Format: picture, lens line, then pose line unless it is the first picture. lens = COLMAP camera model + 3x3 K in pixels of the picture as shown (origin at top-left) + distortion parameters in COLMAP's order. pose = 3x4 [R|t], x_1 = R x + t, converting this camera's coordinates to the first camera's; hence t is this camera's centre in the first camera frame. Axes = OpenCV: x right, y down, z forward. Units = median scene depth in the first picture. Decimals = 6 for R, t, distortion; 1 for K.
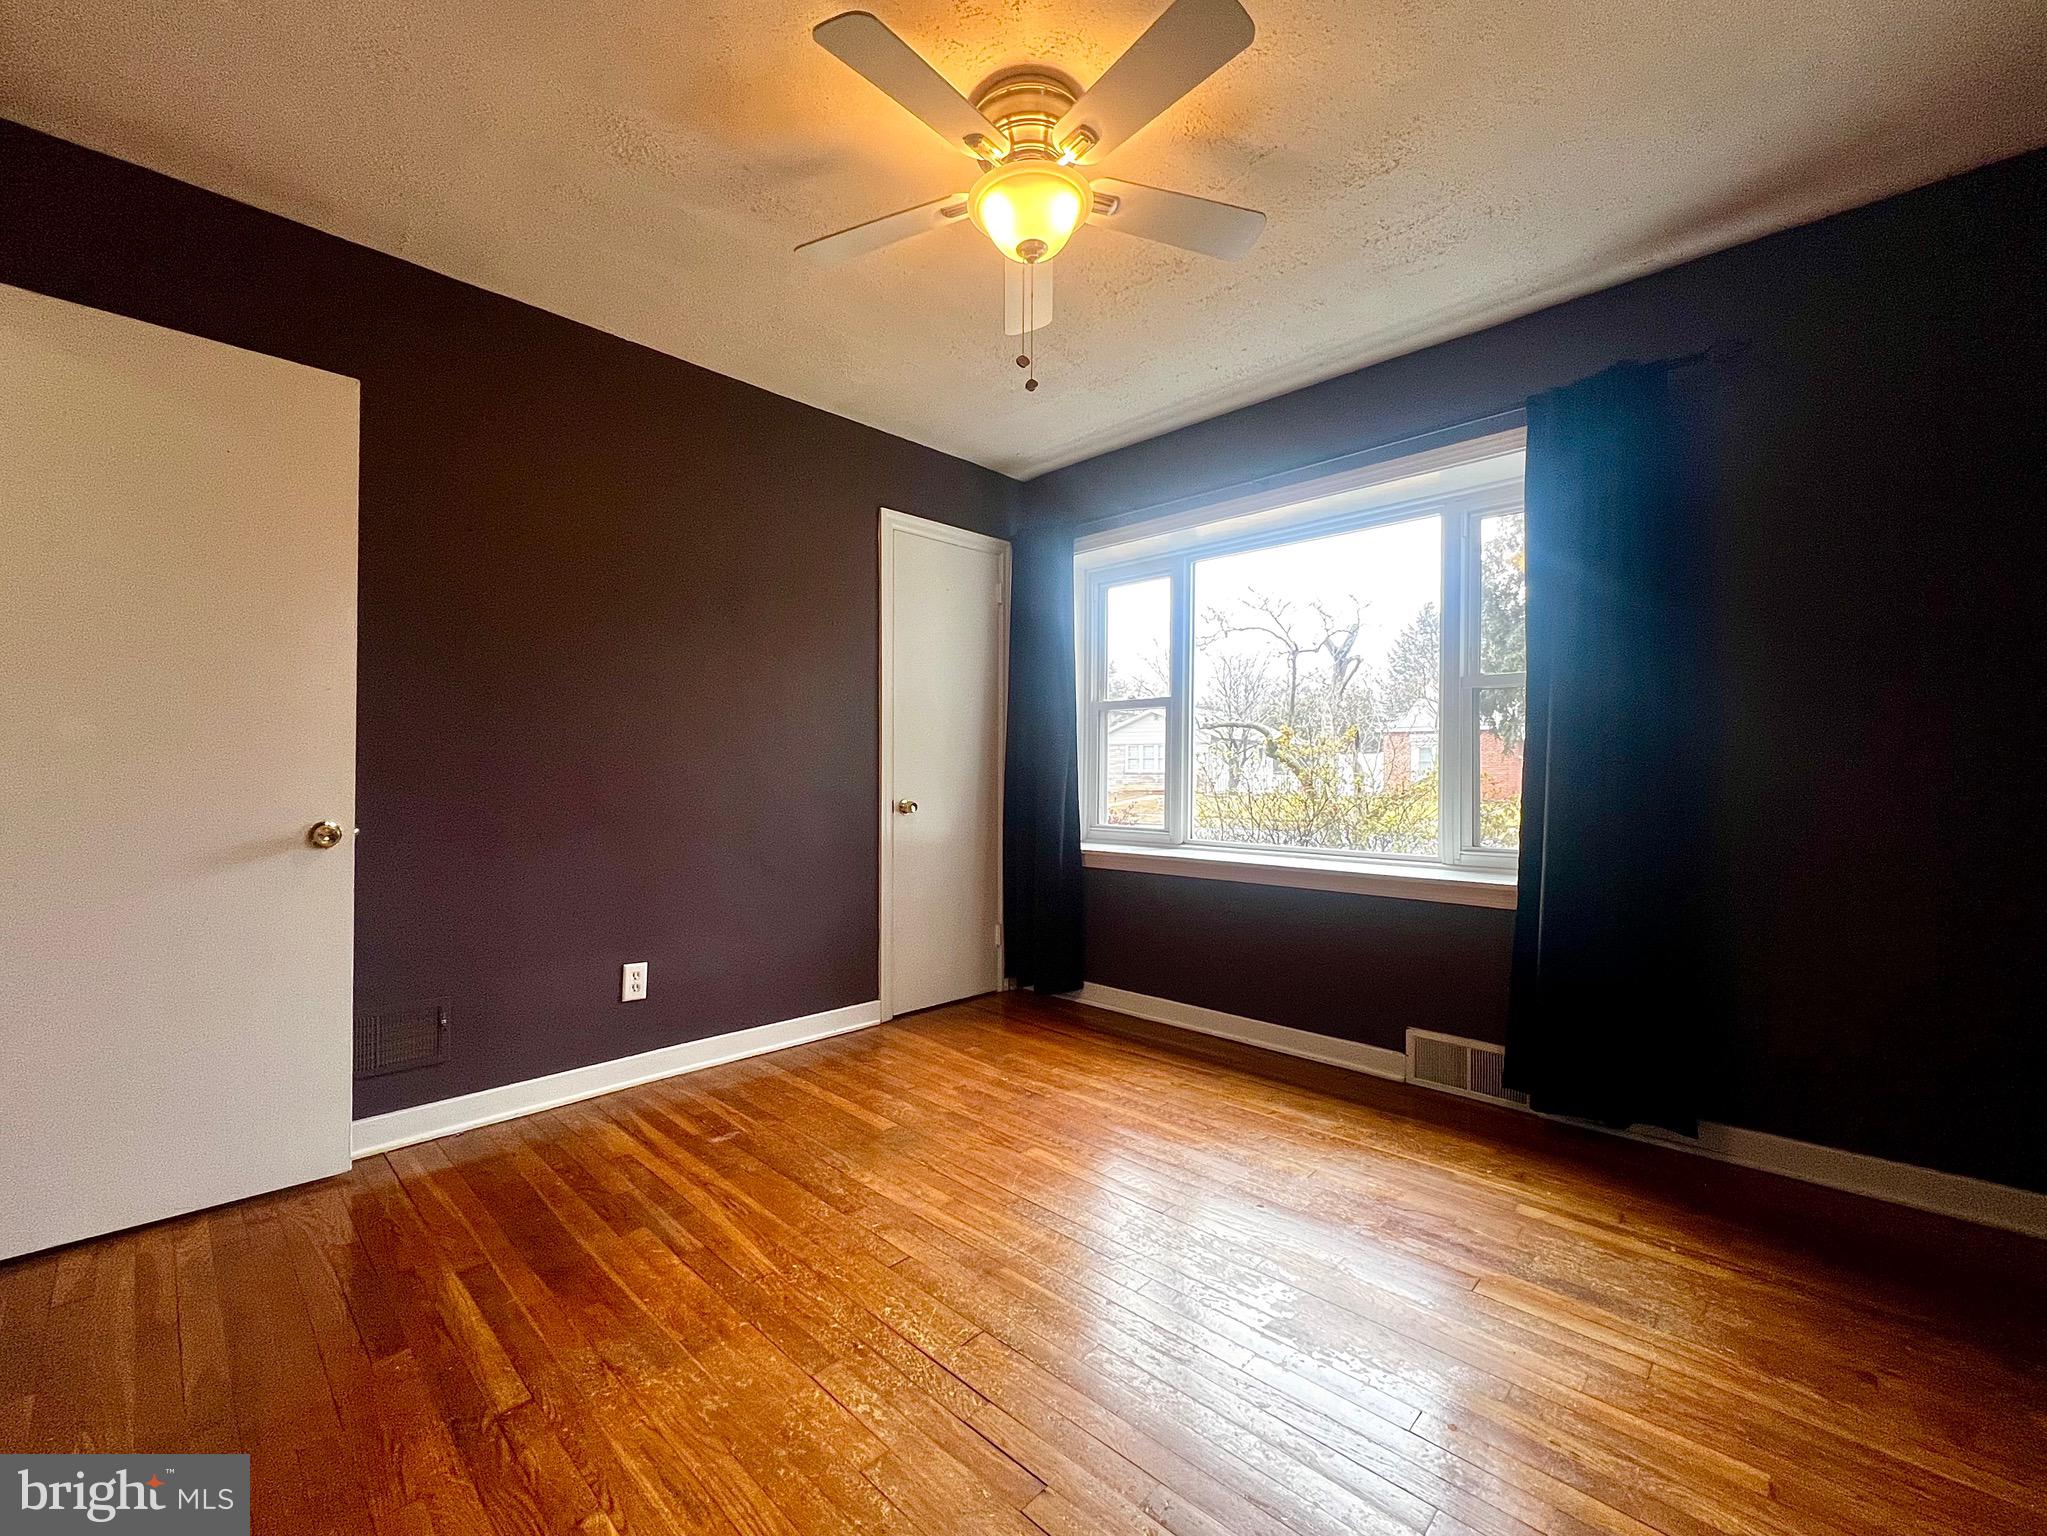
lens RADIAL K [[827.2, 0, 1029.9], [0, 827.2, 772.2], [0, 0, 1]] dist [-0.001961, 0.000589]
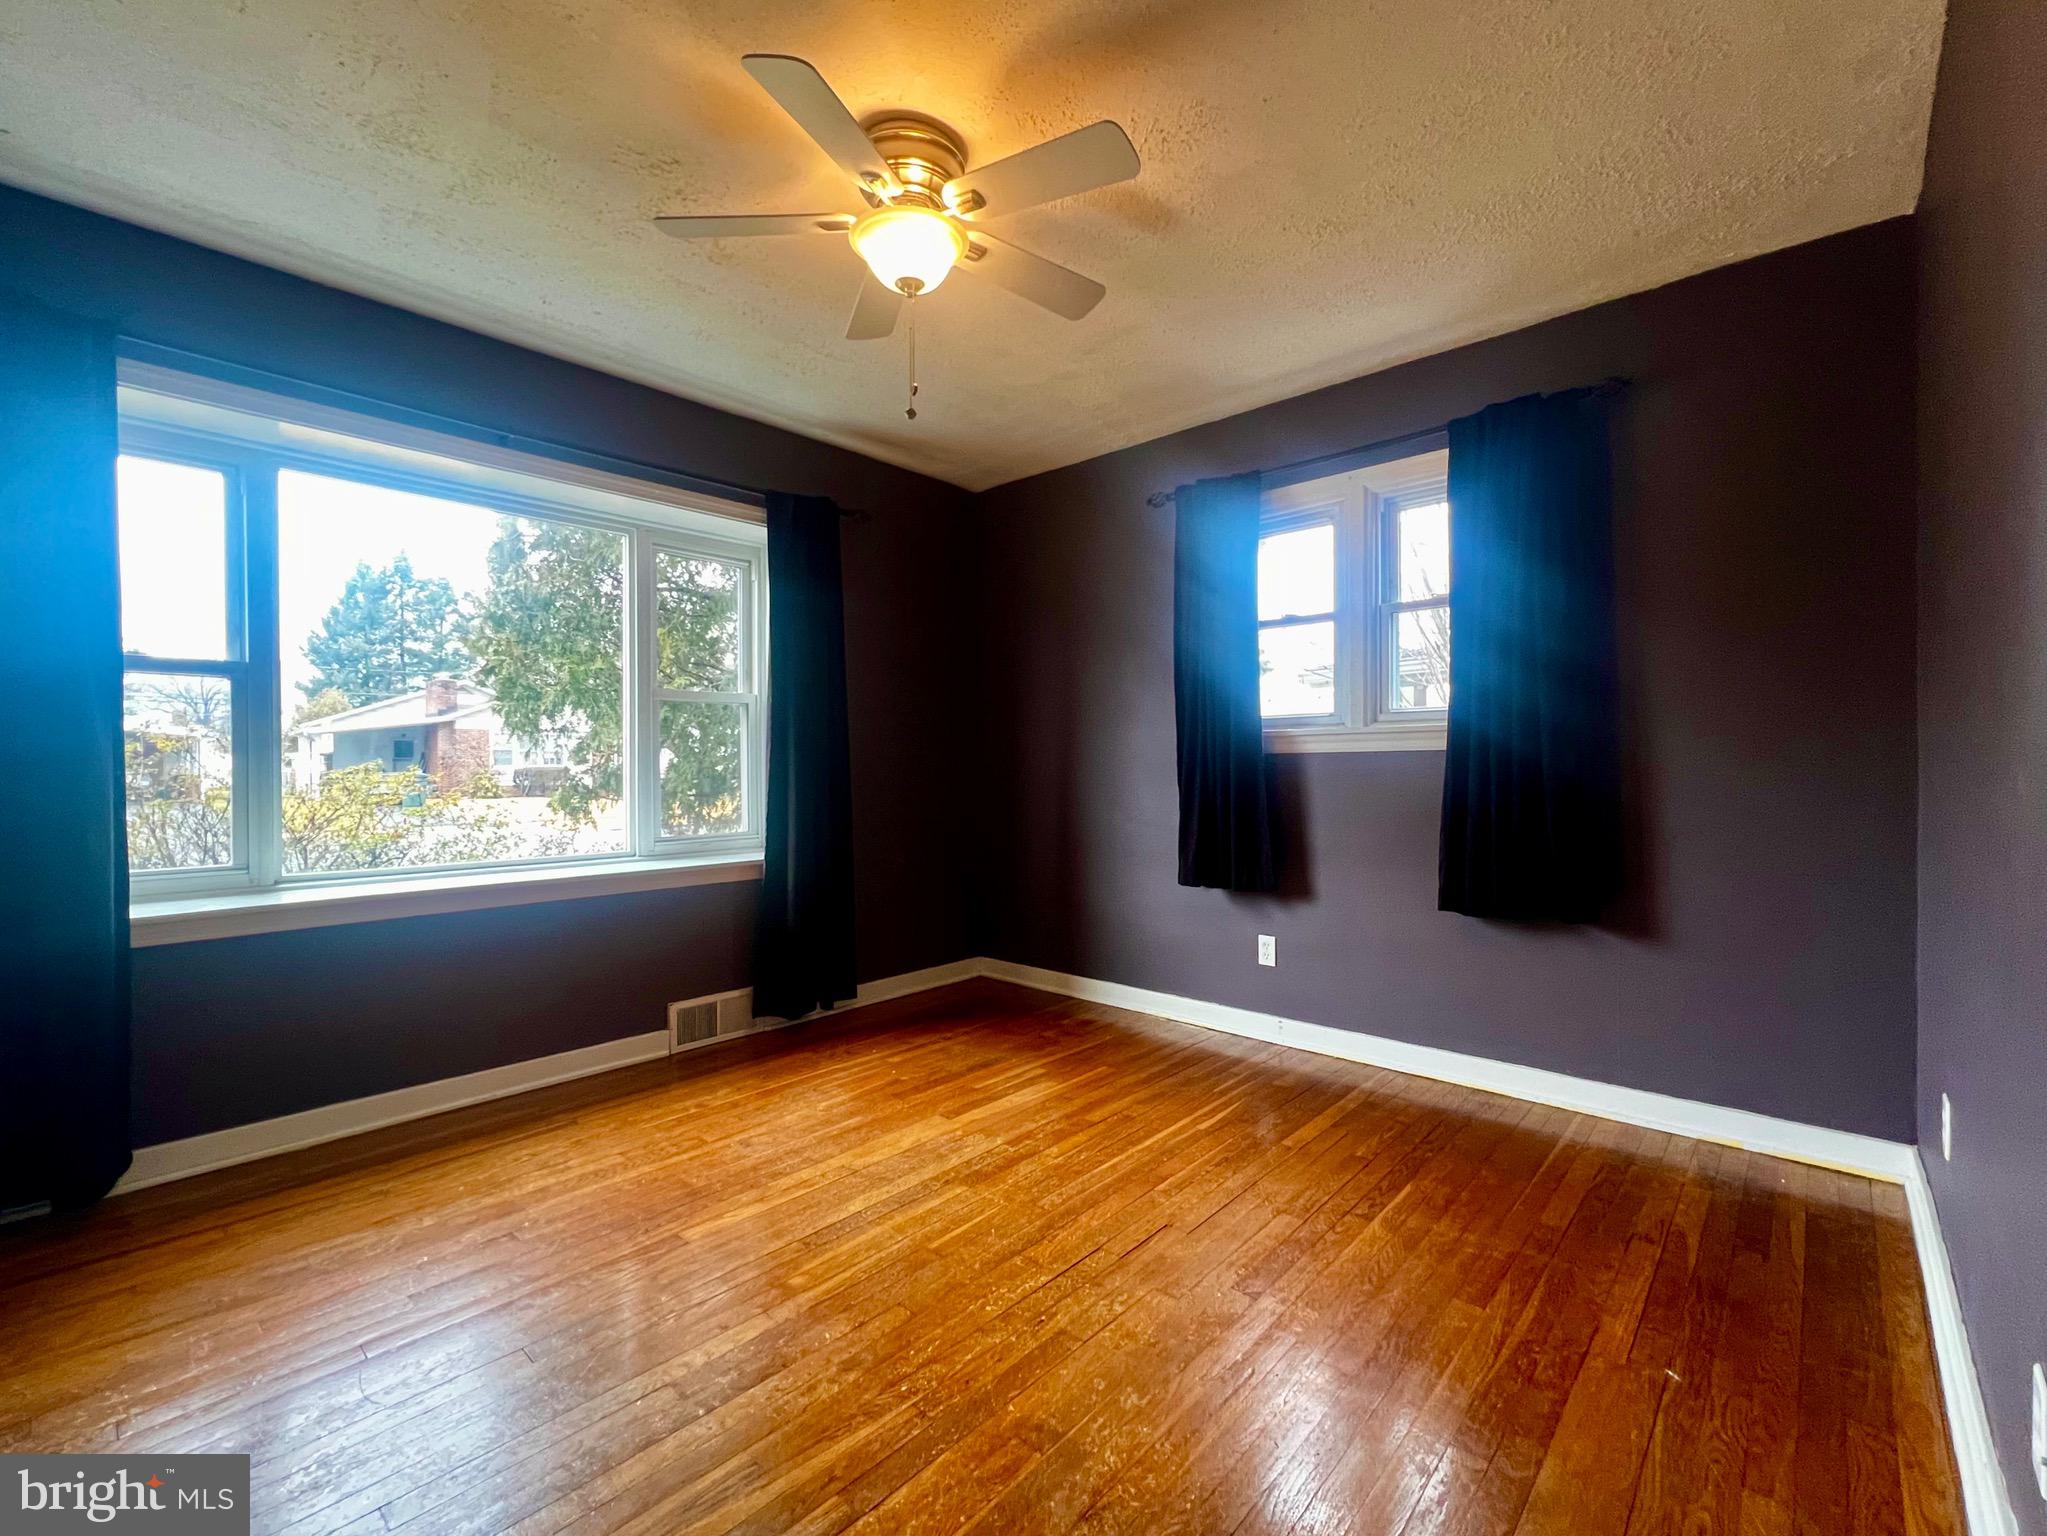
lens RADIAL K [[827.2, 0, 1029.6], [0, 827.2, 767.8], [0, 0, 1]] dist [-0.001961, 0.000589]
pose [[0.018110, -0.004816, 0.999824, -0.667657], [0.005309, 0.999975, 0.004721, -0.010368], [-0.999822, 0.005223, 0.018135, 0.523611]]
